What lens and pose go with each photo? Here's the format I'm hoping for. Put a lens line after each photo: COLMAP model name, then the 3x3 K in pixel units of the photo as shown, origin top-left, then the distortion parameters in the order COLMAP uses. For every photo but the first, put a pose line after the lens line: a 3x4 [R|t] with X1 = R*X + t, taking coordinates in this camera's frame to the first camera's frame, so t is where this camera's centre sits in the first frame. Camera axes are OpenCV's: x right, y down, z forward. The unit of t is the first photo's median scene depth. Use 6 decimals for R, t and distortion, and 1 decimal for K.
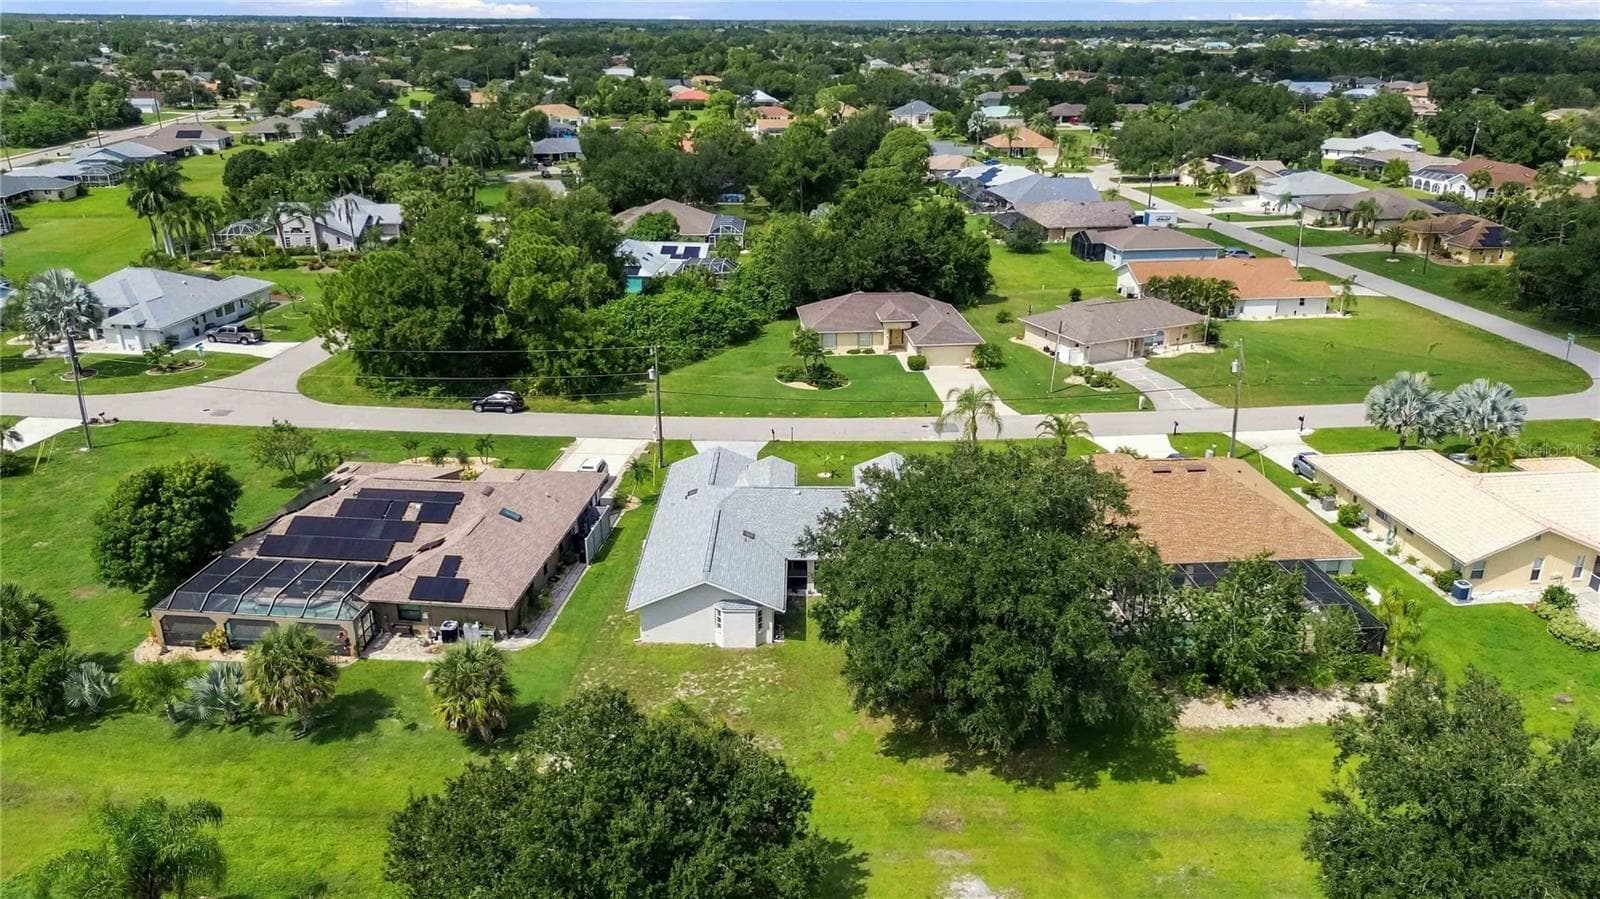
lens RADIAL K [[1148.1, 0, 796.5], [0, 1148.1, 456.4], [0, 0, 1]] dist [0.055145, -0.051975]
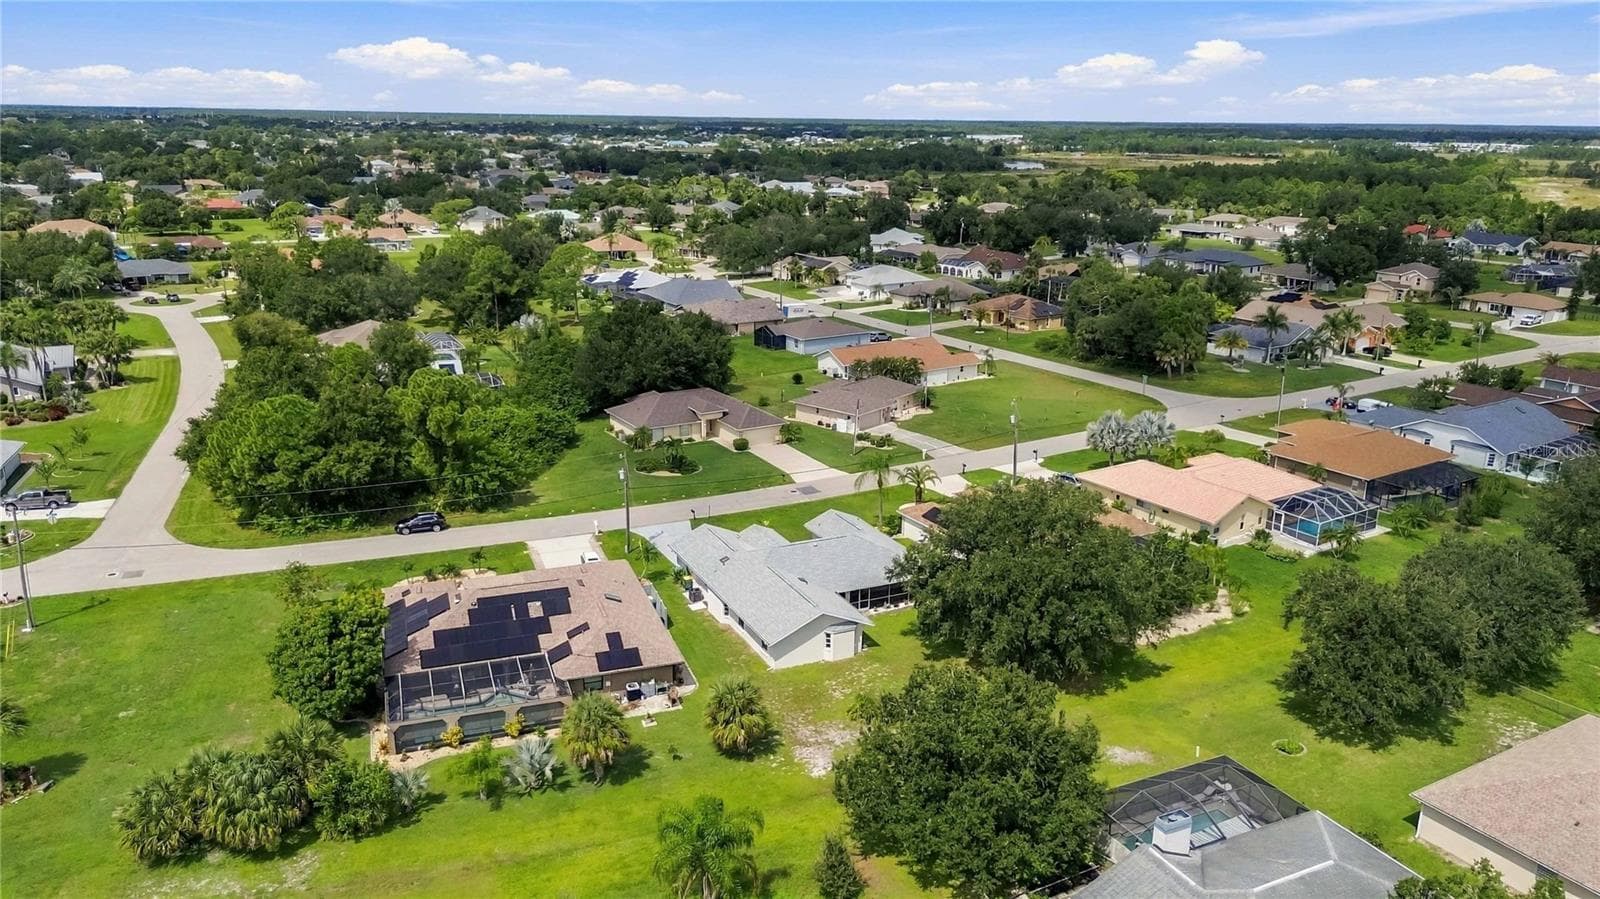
lens RADIAL K [[1148.1, 0, 804.6], [0, 1148.1, 446.4], [0, 0, 1]] dist [0.055145, -0.051975]
pose [[0.896185, -0.114211, 0.428728, -0.344694], [0.148244, 0.987846, -0.046723, -0.012412], [-0.418181, 0.105429, 0.902225, -0.119499]]
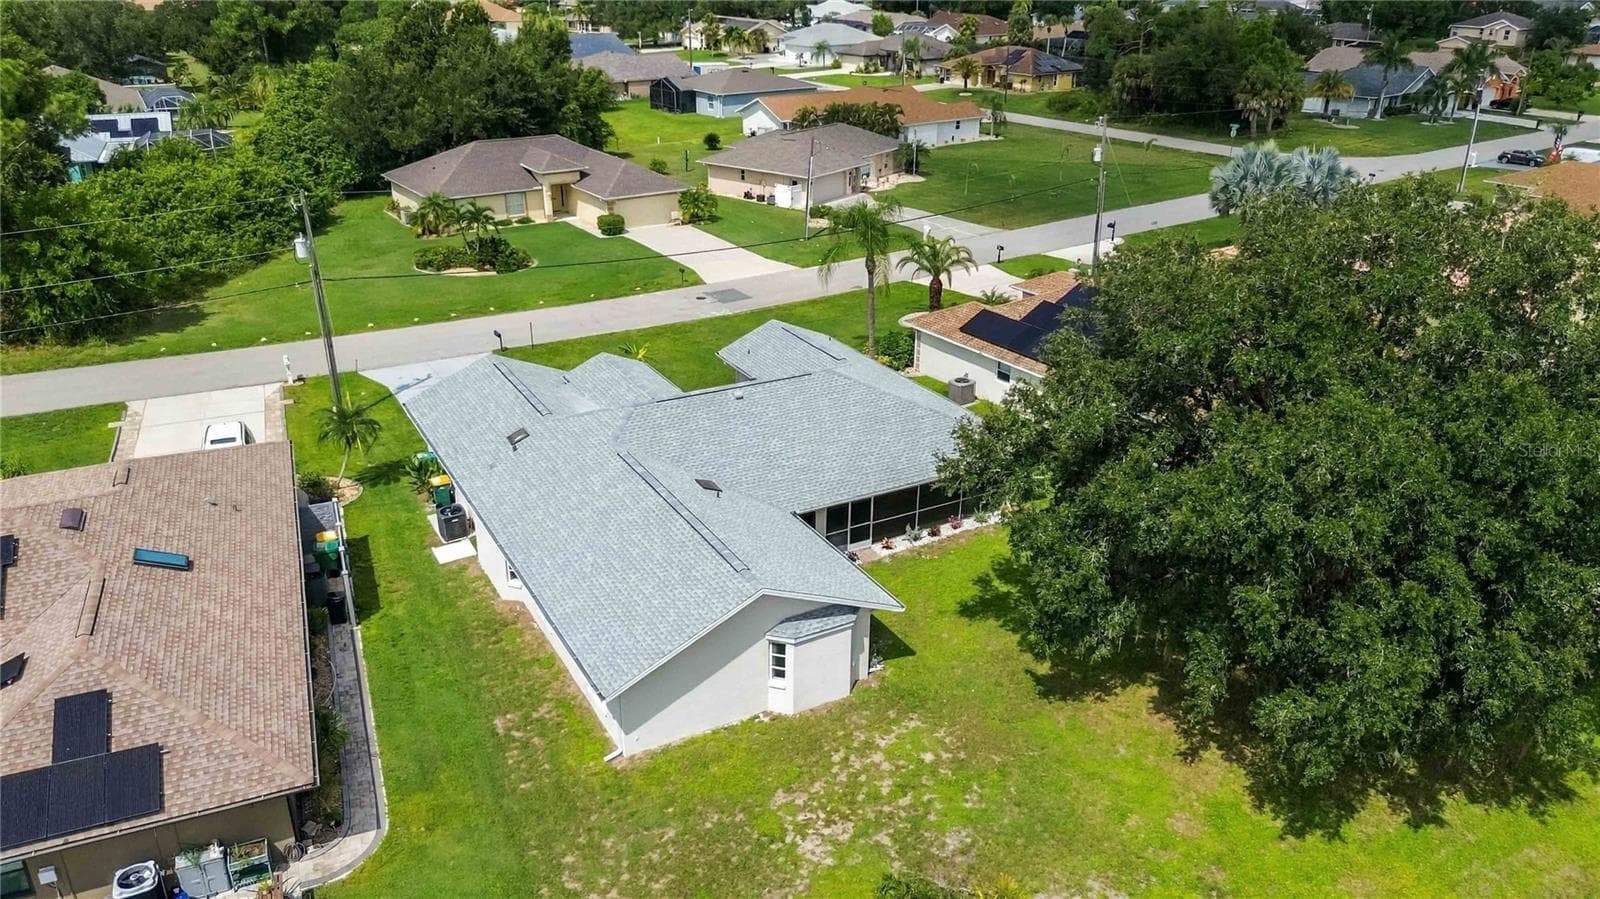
lens RADIAL K [[1148.1, 0, 804.7], [0, 1148.1, 455.7], [0, 0, 1]] dist [0.055145, -0.051975]
pose [[0.866864, -0.199816, 0.456749, -0.139621], [0.172342, 0.979789, 0.101544, 0.006153], [-0.467808, -0.009308, 0.883781, 0.307732]]
